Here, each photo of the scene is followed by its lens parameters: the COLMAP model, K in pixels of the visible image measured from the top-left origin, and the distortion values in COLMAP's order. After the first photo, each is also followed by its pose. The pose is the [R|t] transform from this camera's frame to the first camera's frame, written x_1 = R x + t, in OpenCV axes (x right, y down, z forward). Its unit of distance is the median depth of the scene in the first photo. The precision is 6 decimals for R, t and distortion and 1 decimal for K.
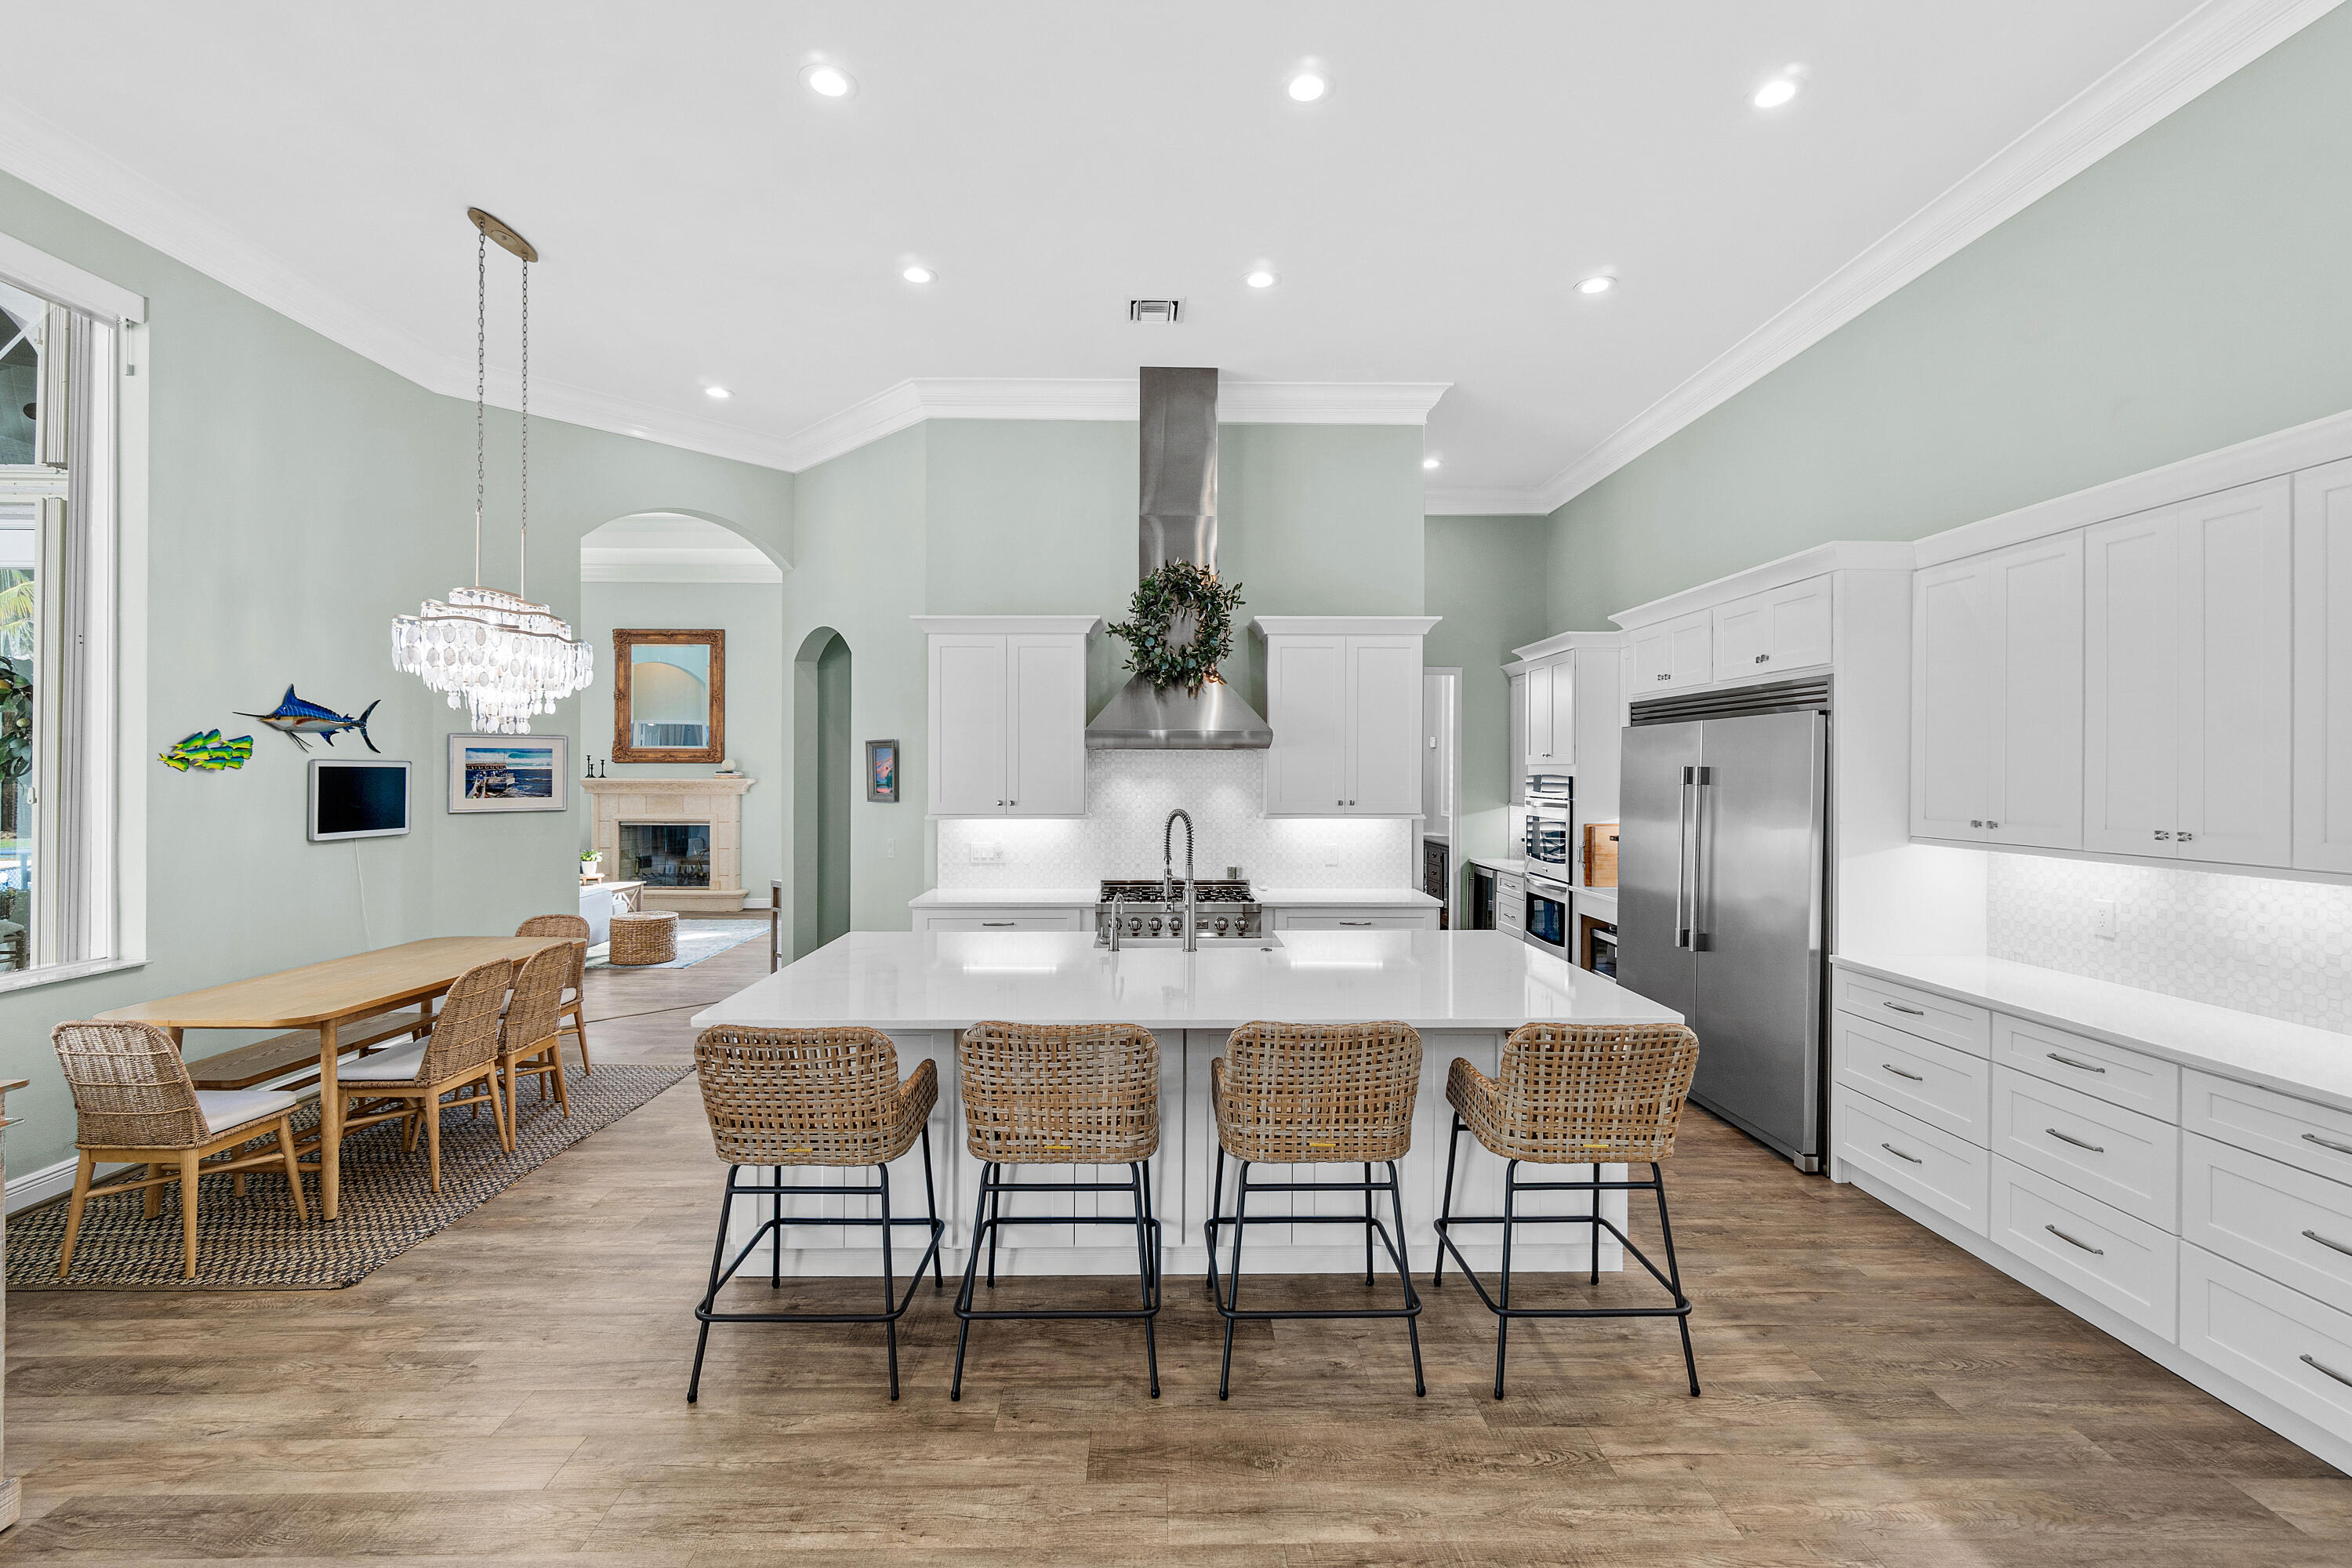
lens RADIAL K [[1042.5, 0, 1168.3], [0, 1042.5, 772.1], [0, 0, 1]] dist [-0.002400, 0.000176]
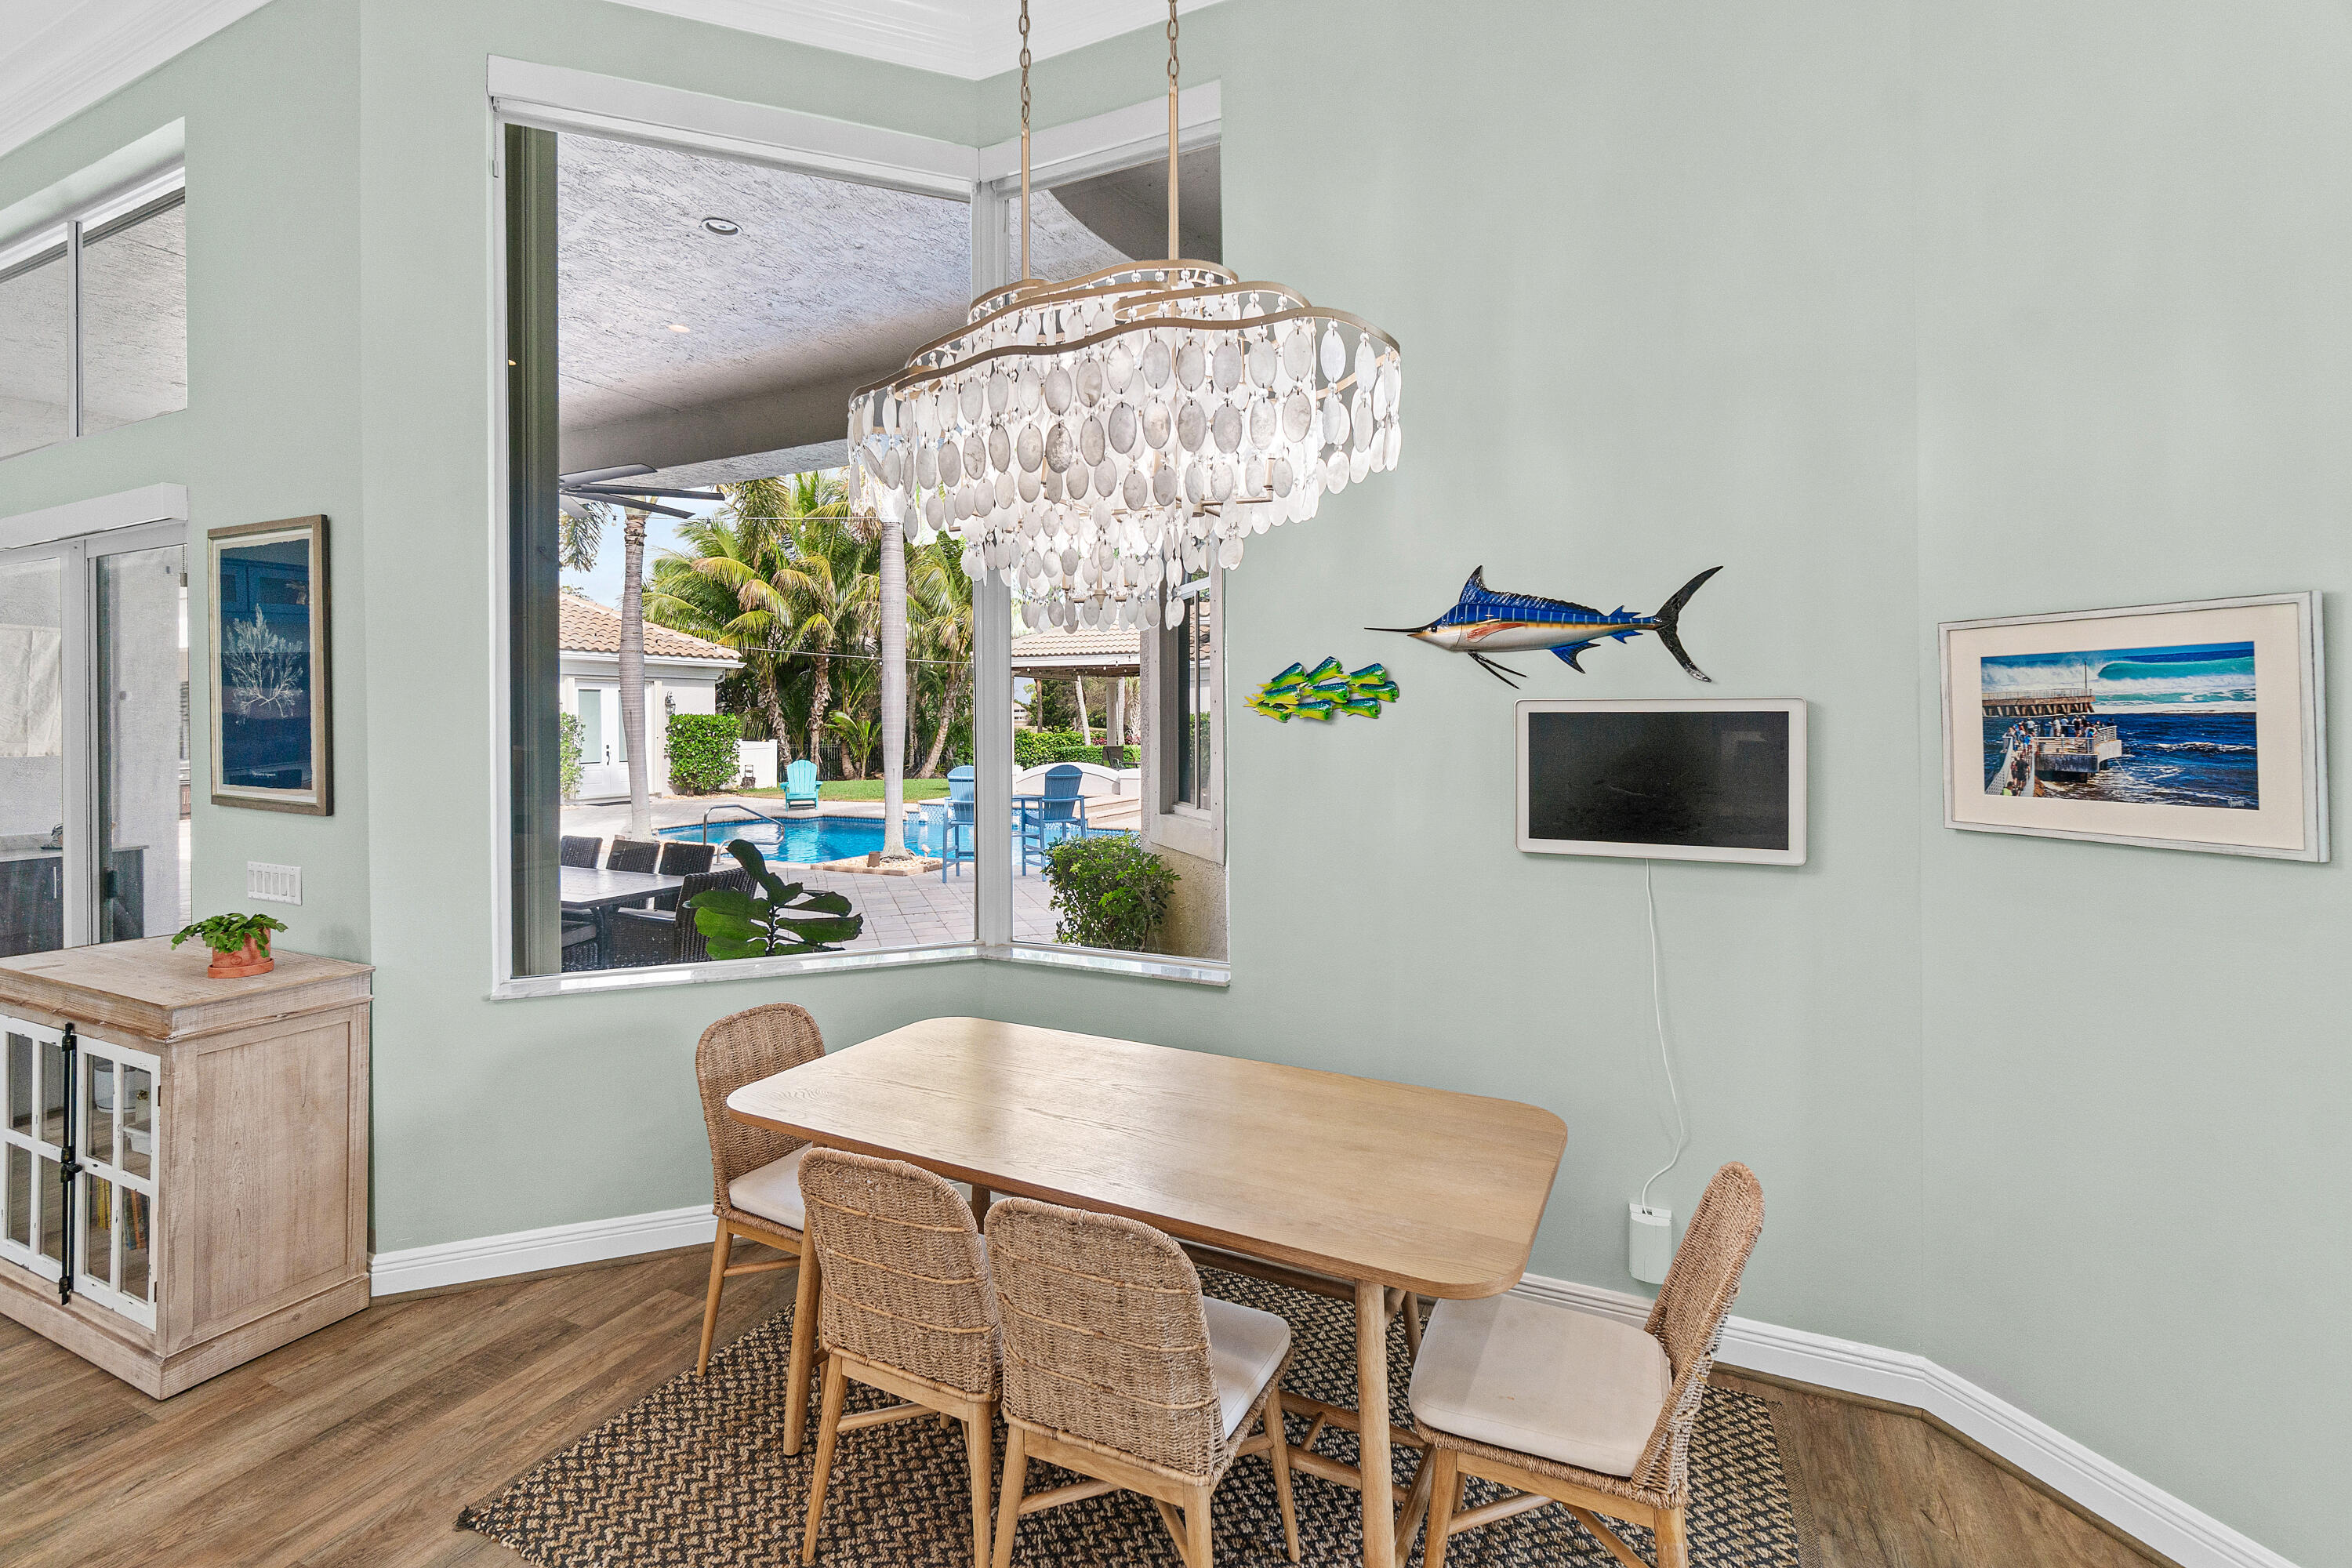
lens RADIAL K [[1035.9, 0, 1169.7], [0, 1035.9, 740.4], [0, 0, 1]] dist [0.000759, 0.000923]
pose [[-0.434906, 0.015987, -0.900334, -0.218313], [0.001082, 0.999851, 0.017232, -0.000396], [0.900475, 0.006520, -0.434858, 0.906648]]
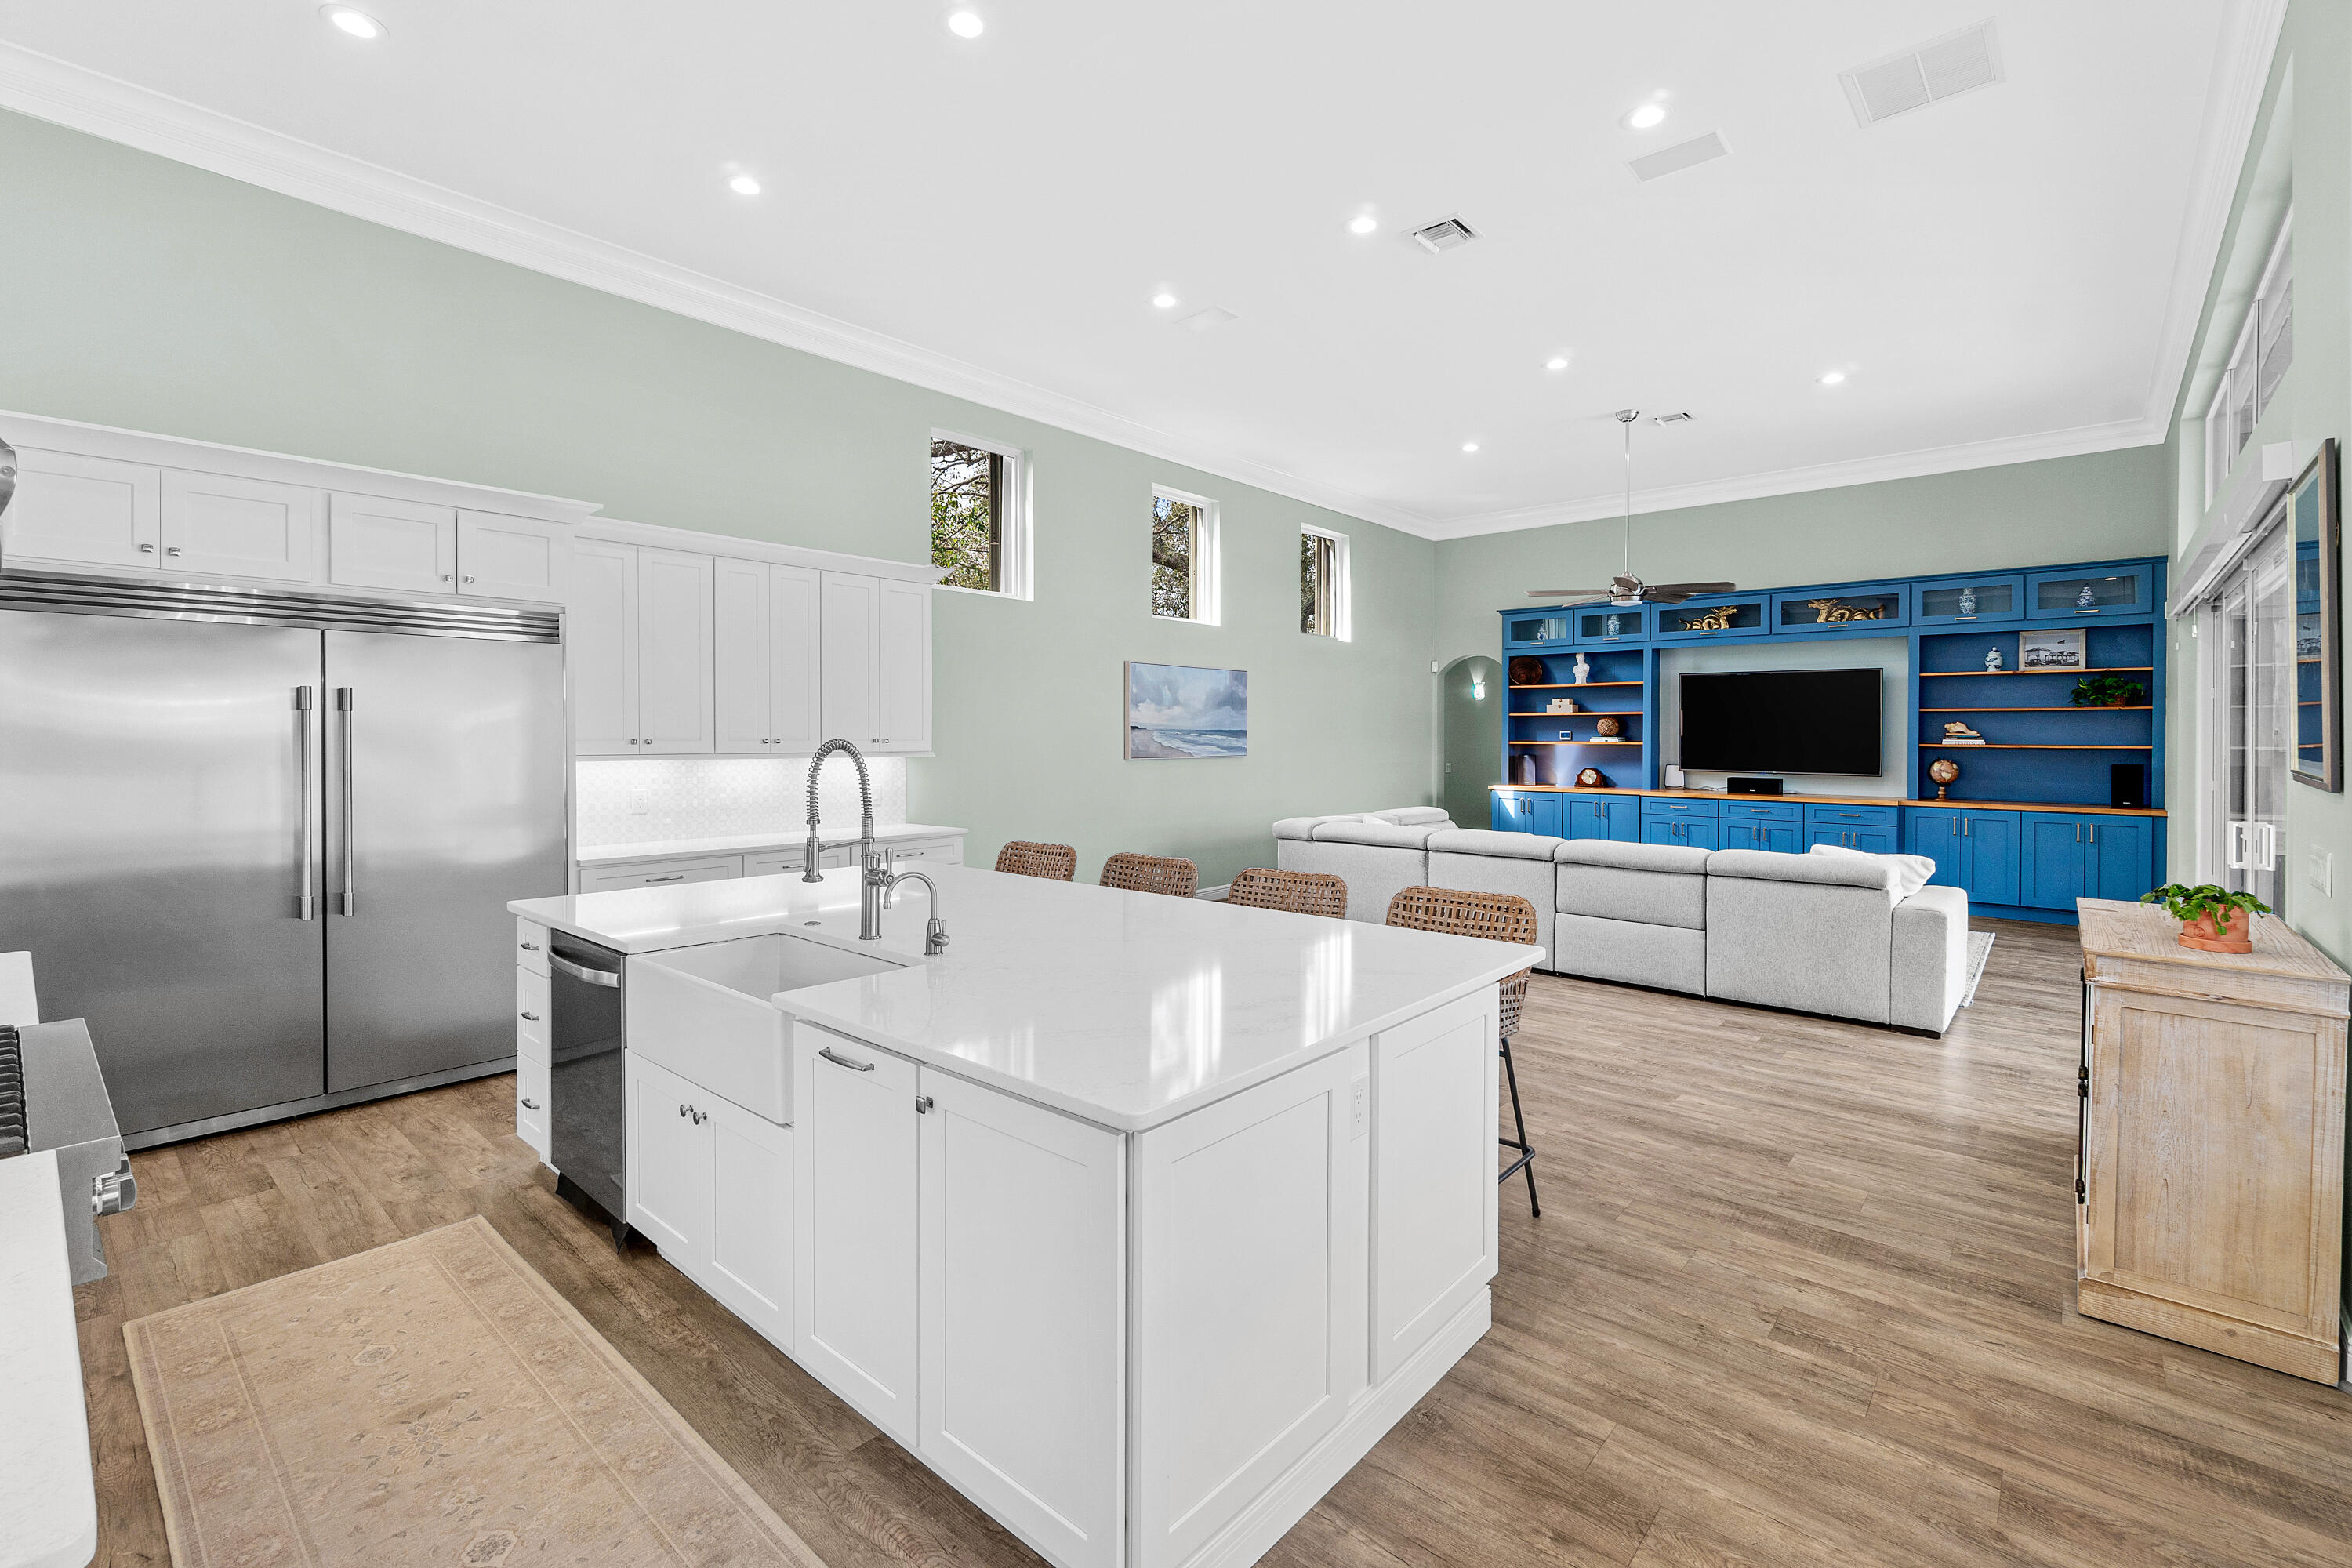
lens RADIAL K [[1035.9, 0, 1169.7], [0, 1035.9, 740.4], [0, 0, 1]] dist [0.000759, 0.000923]
pose [[-0.738583, -0.009049, 0.674102, -0.419932], [-0.005038, 0.999956, 0.007903, 0.021008], [-0.674144, 0.002440, -0.738596, 0.959232]]
